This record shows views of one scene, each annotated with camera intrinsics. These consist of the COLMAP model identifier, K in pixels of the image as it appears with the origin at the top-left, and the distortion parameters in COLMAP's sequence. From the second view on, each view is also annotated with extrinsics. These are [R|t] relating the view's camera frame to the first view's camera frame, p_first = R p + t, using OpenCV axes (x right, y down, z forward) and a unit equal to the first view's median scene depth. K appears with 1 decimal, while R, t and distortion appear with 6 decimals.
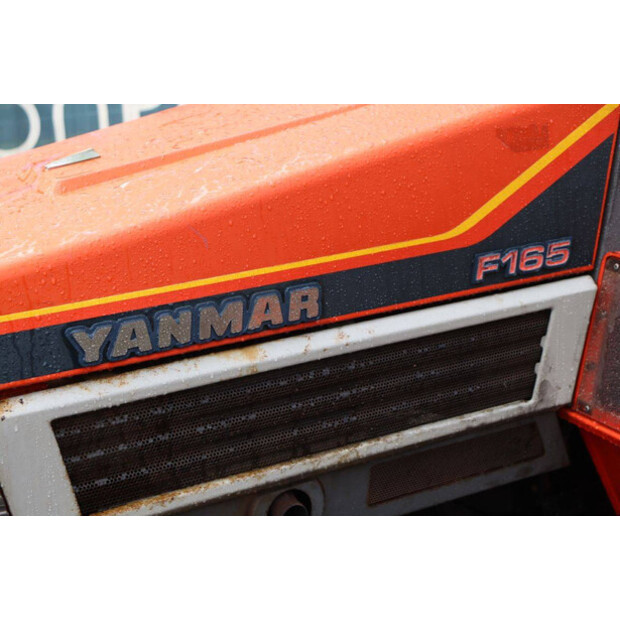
lens RADIAL K [[1245.4, 0, 312.5], [0, 1245.4, 308.3], [0, 0, 1]] dist [0.293450, 0.000000]
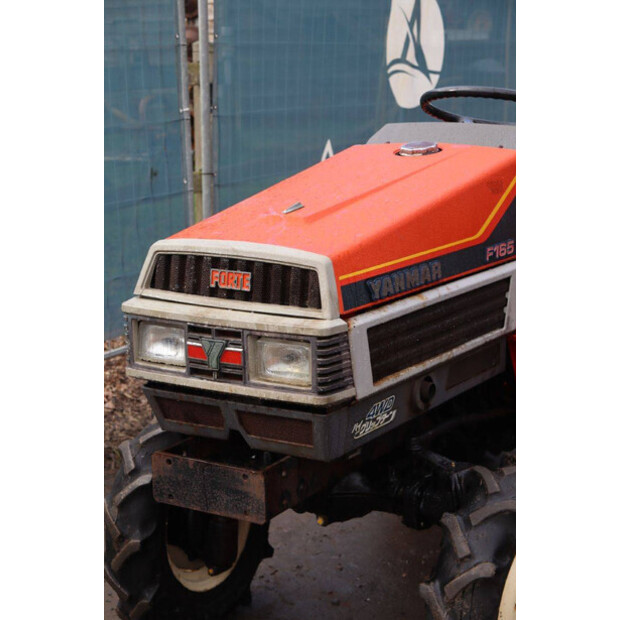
lens RADIAL K [[1265.5, 0, 309.6], [0, 1265.5, 314.7], [0, 0, 1]] dist [0.302285, 0.000000]
pose [[0.887413, -0.081990, 0.453625, -1.064316], [0.138747, 0.985930, -0.093226, 0.216364], [-0.439599, 0.145670, 0.886303, -0.623561]]
